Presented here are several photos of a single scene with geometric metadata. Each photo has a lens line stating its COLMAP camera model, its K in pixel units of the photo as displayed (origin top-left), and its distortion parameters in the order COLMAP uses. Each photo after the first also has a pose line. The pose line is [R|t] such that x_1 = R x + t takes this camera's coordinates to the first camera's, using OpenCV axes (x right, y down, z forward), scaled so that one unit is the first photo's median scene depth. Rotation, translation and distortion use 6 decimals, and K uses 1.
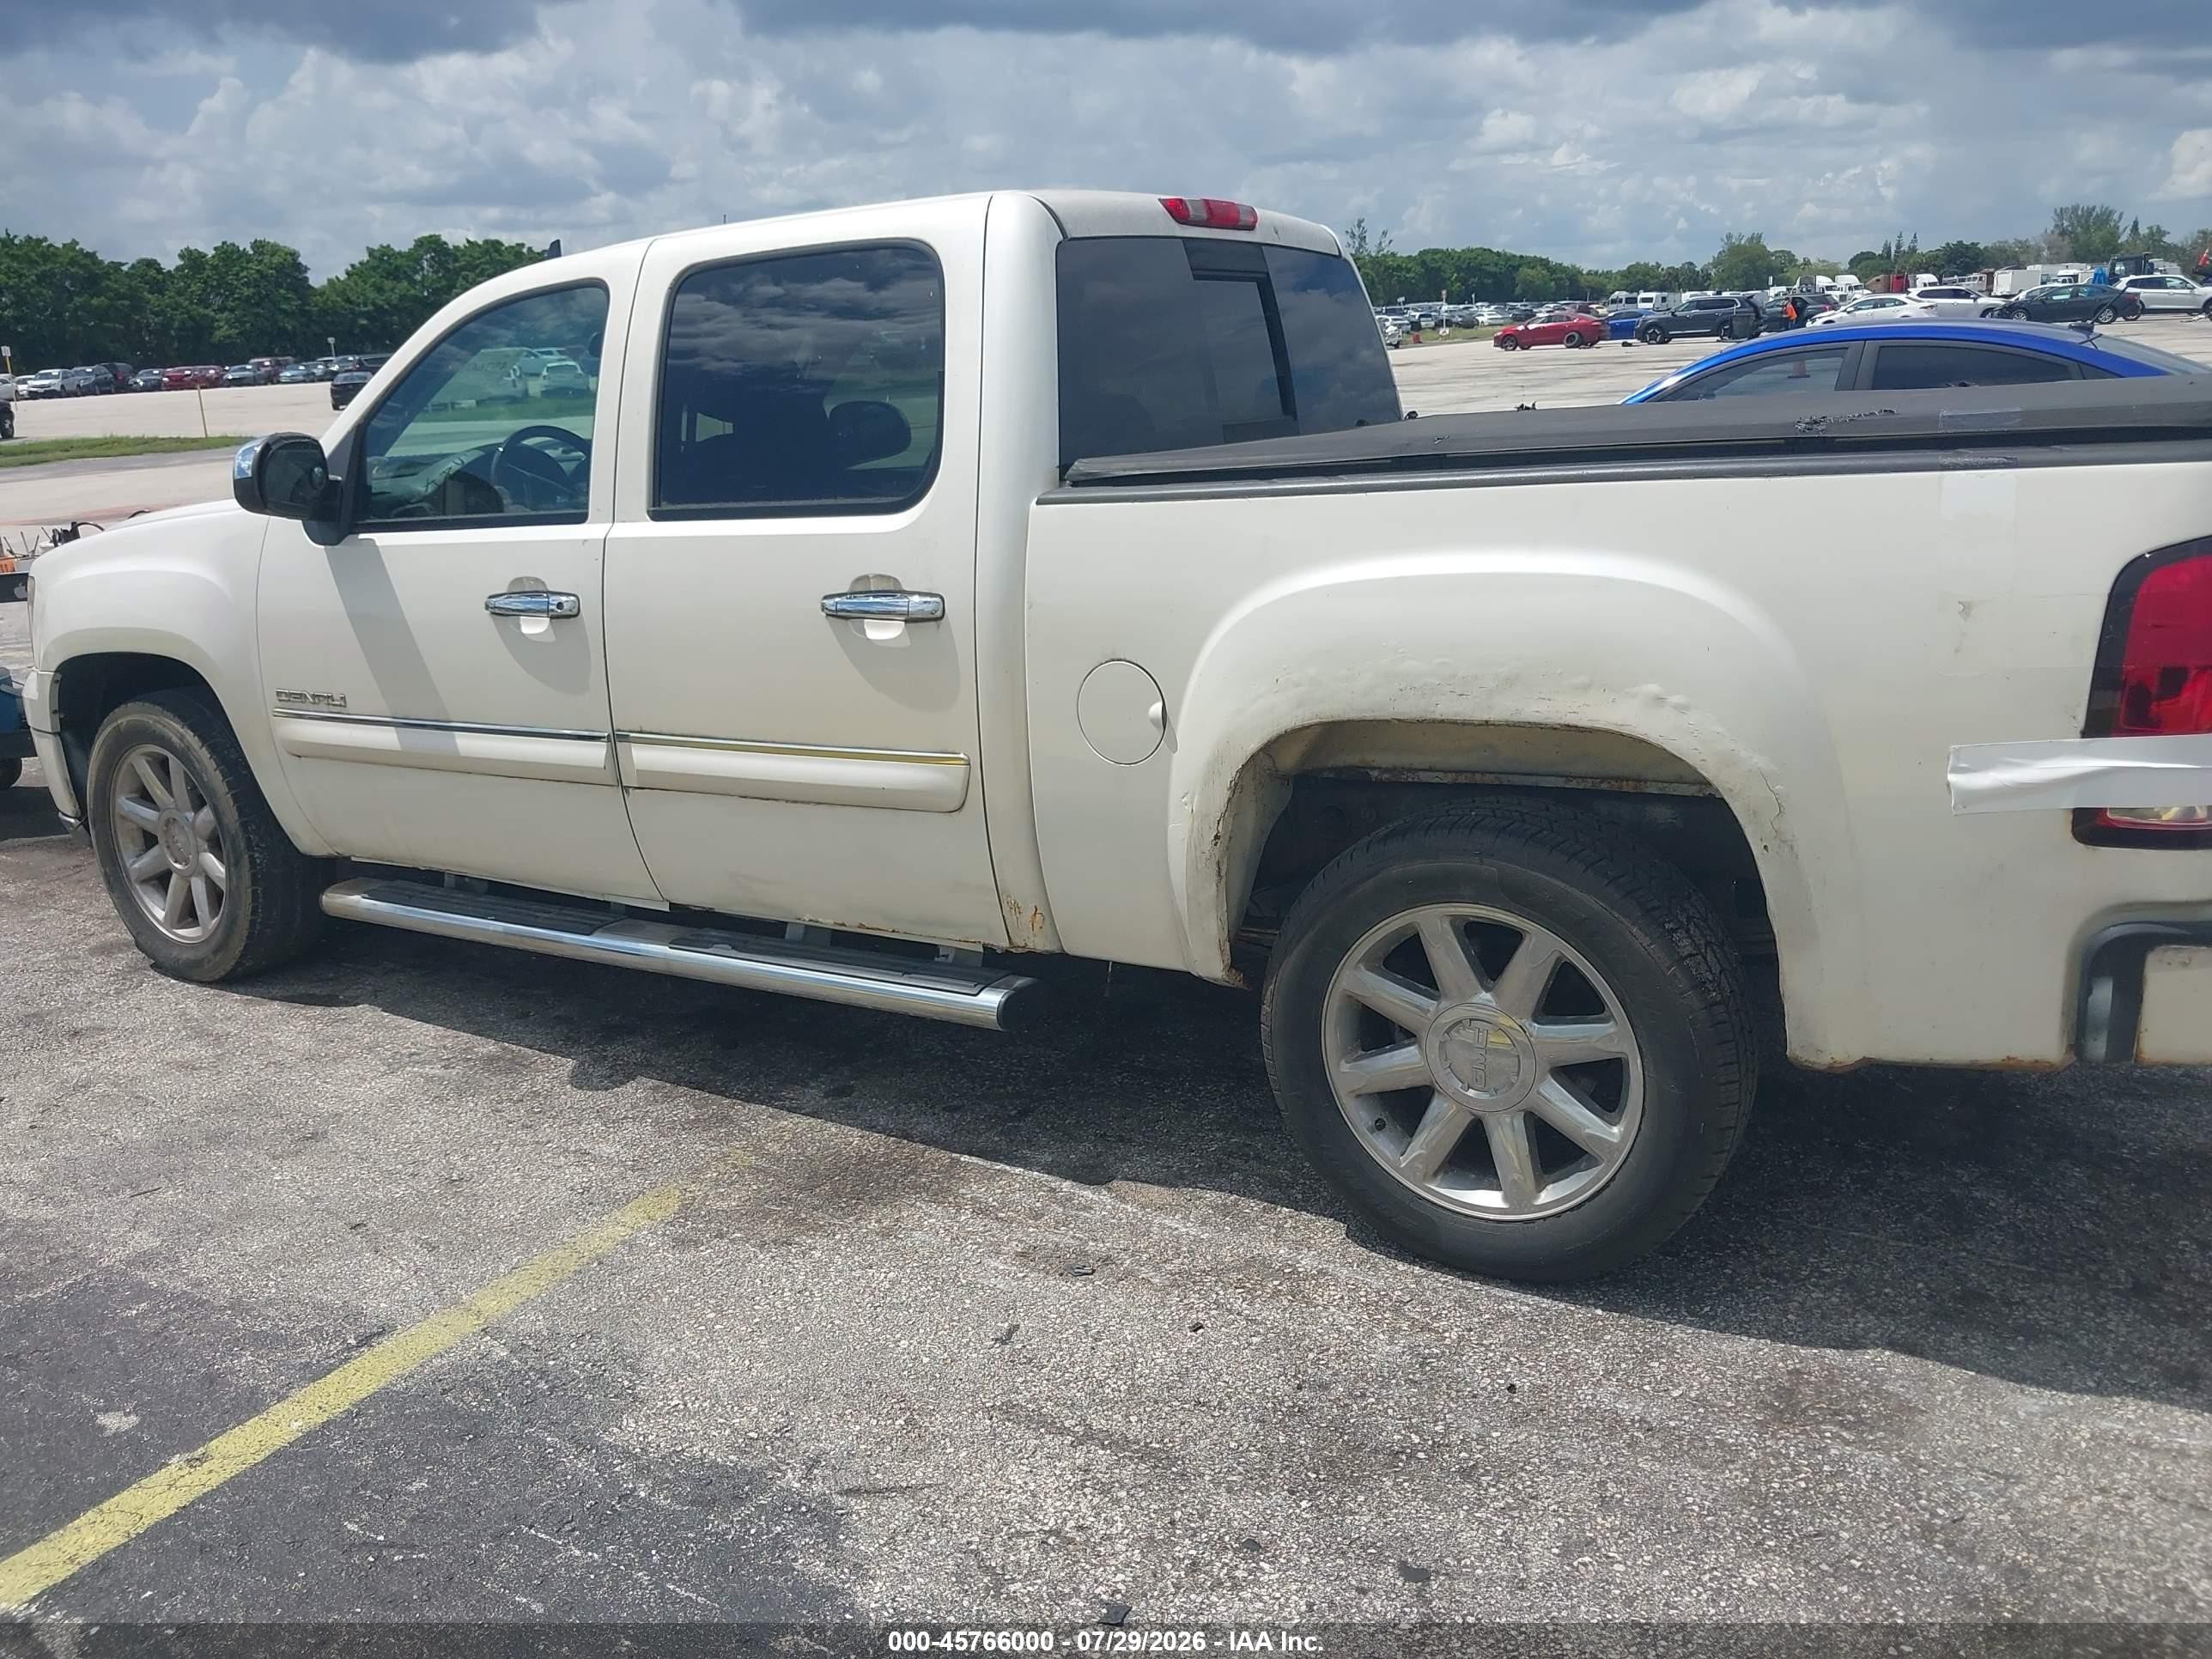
lens RADIAL K [[1778.8, 0, 1156.9], [0, 1778.8, 884.8], [0, 0, 1]] dist [0.004645, -0.021542]
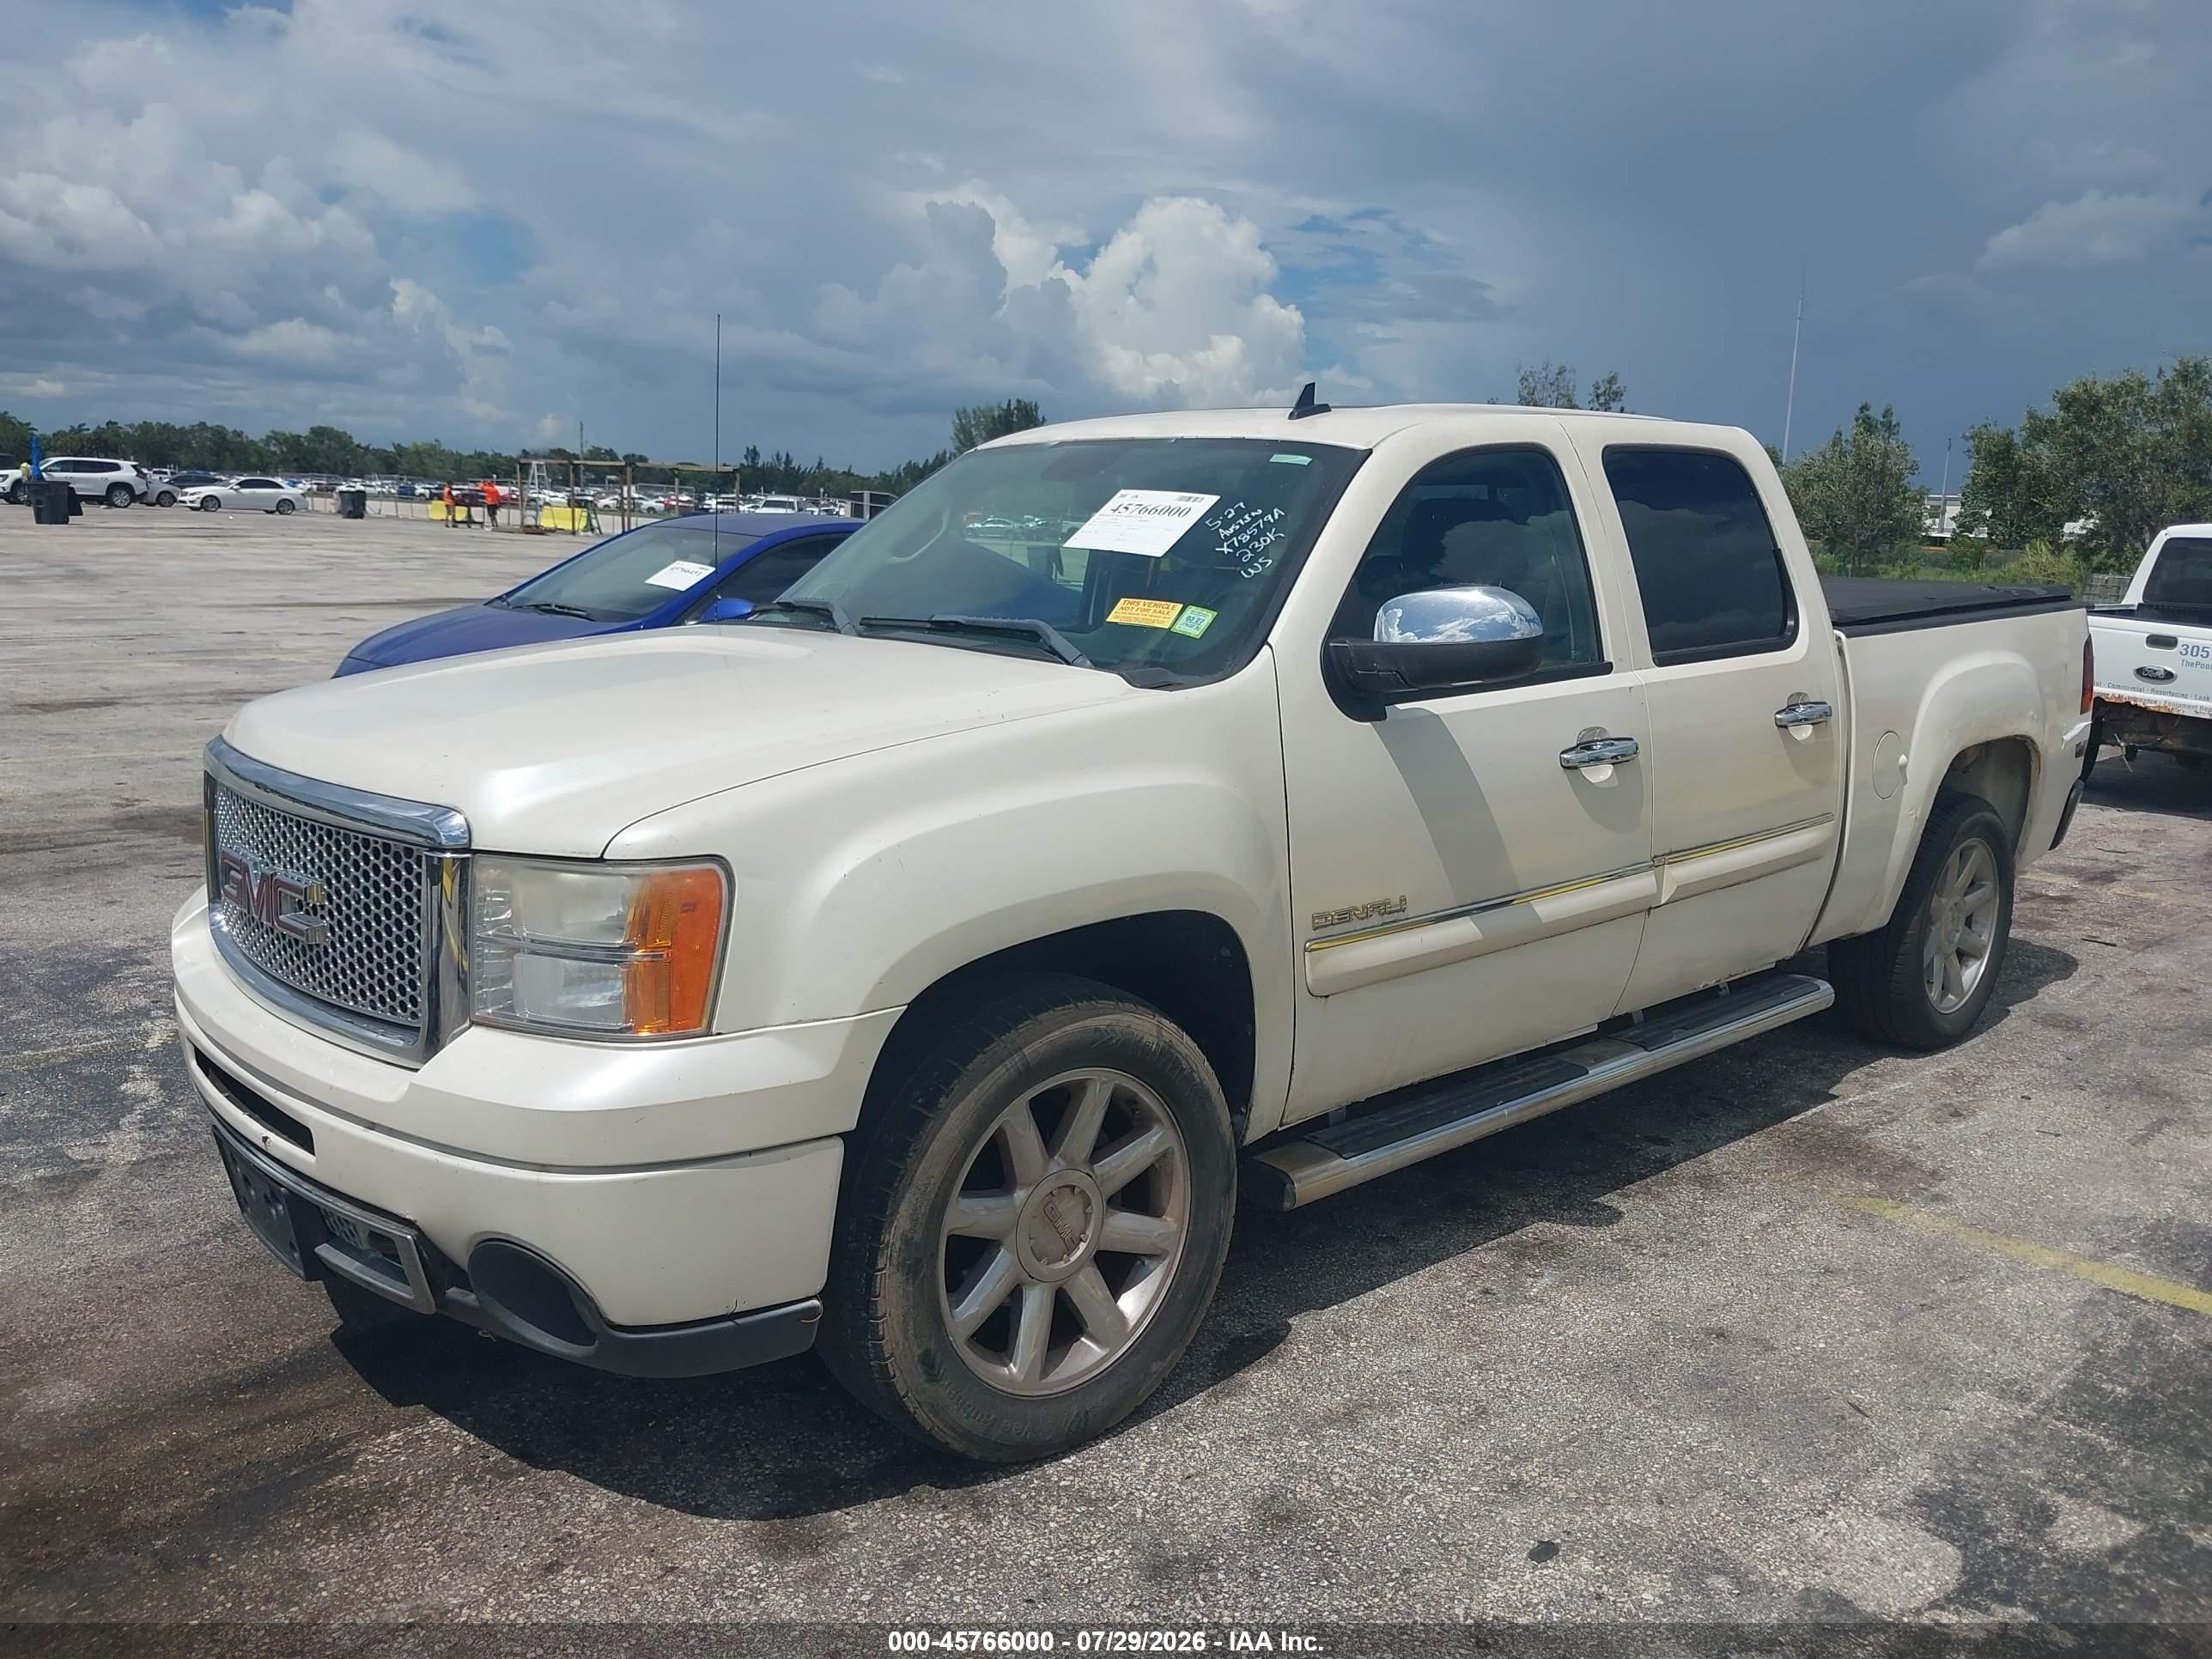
lens RADIAL K [[1798.7, 0, 1133.4], [0, 1798.7, 804.3], [0, 0, 1]] dist [0.002109, -0.010941]
pose [[0.265613, -0.100002, 0.958879, -1.635960], [0.238636, 0.970474, 0.035108, -0.263780], [-0.934079, 0.219498, 0.281634, 1.105681]]
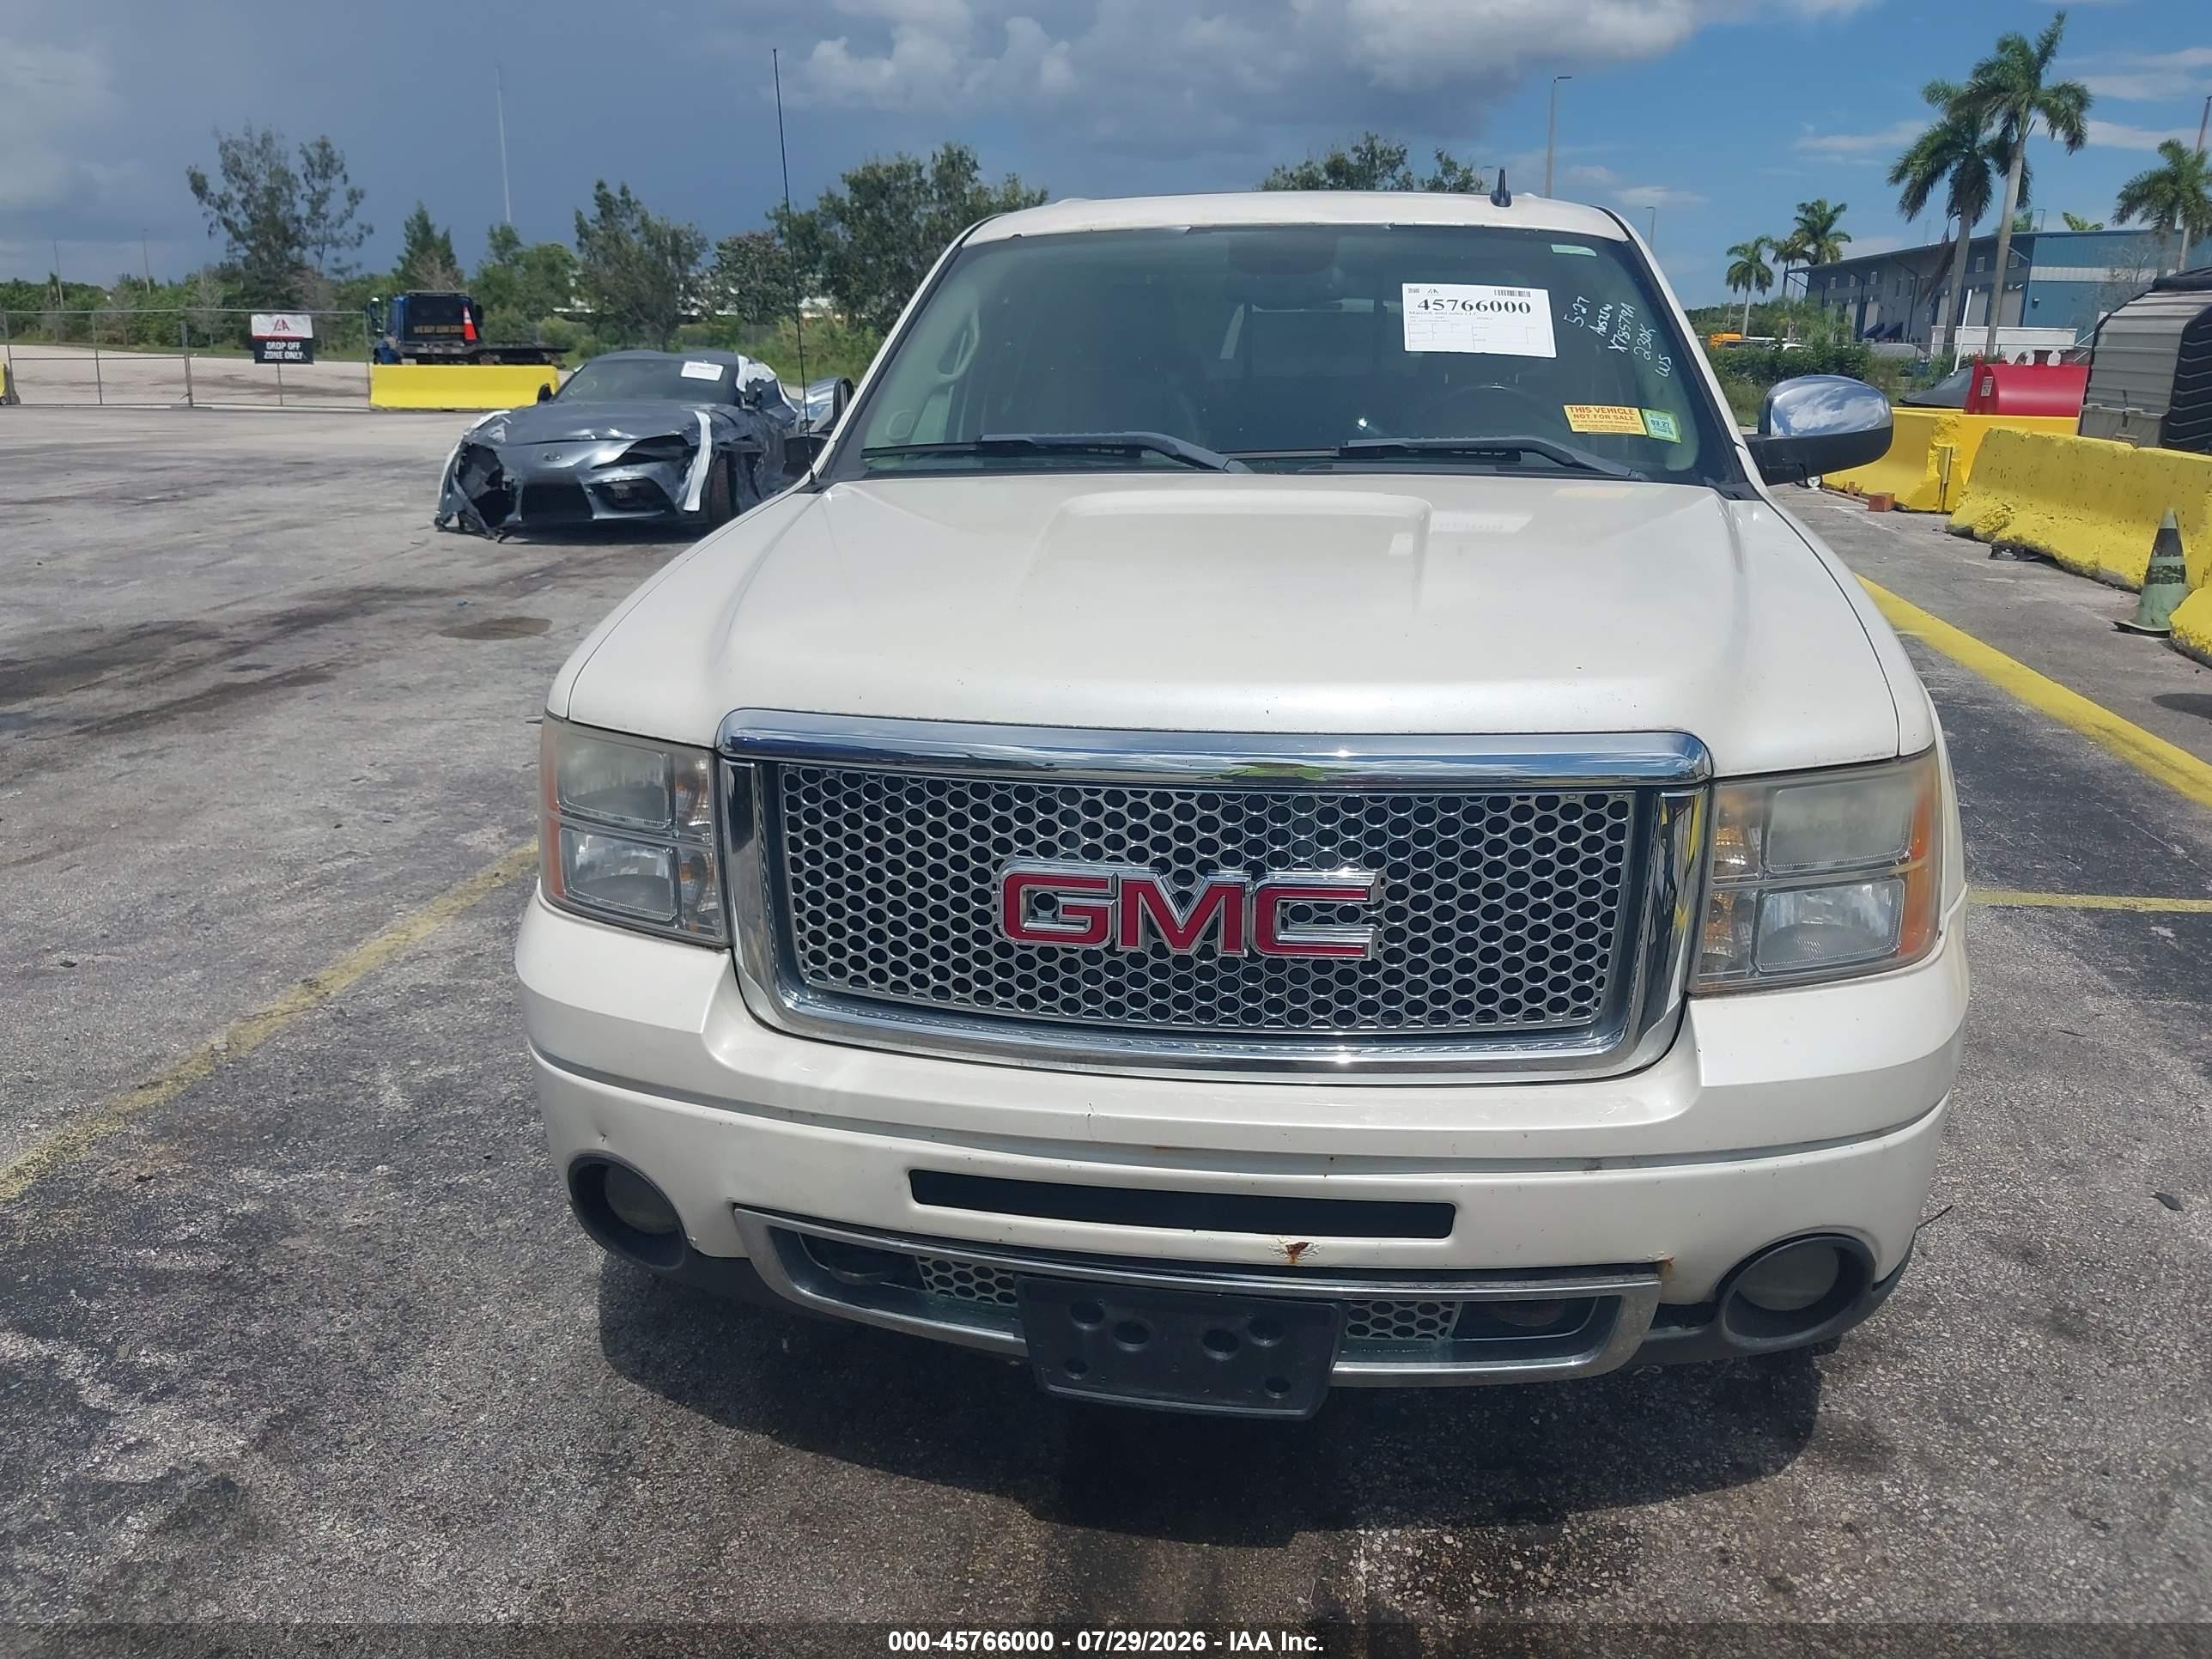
lens RADIAL K [[1806.5, 0, 1137.7], [0, 1806.5, 797.7], [0, 0, 1]] dist [-0.002554, -0.003647]
pose [[-0.409556, -0.190207, 0.892236, -1.426760], [0.278872, 0.905106, 0.320959, -0.530440], [-0.868616, 0.380270, -0.317648, 1.969385]]
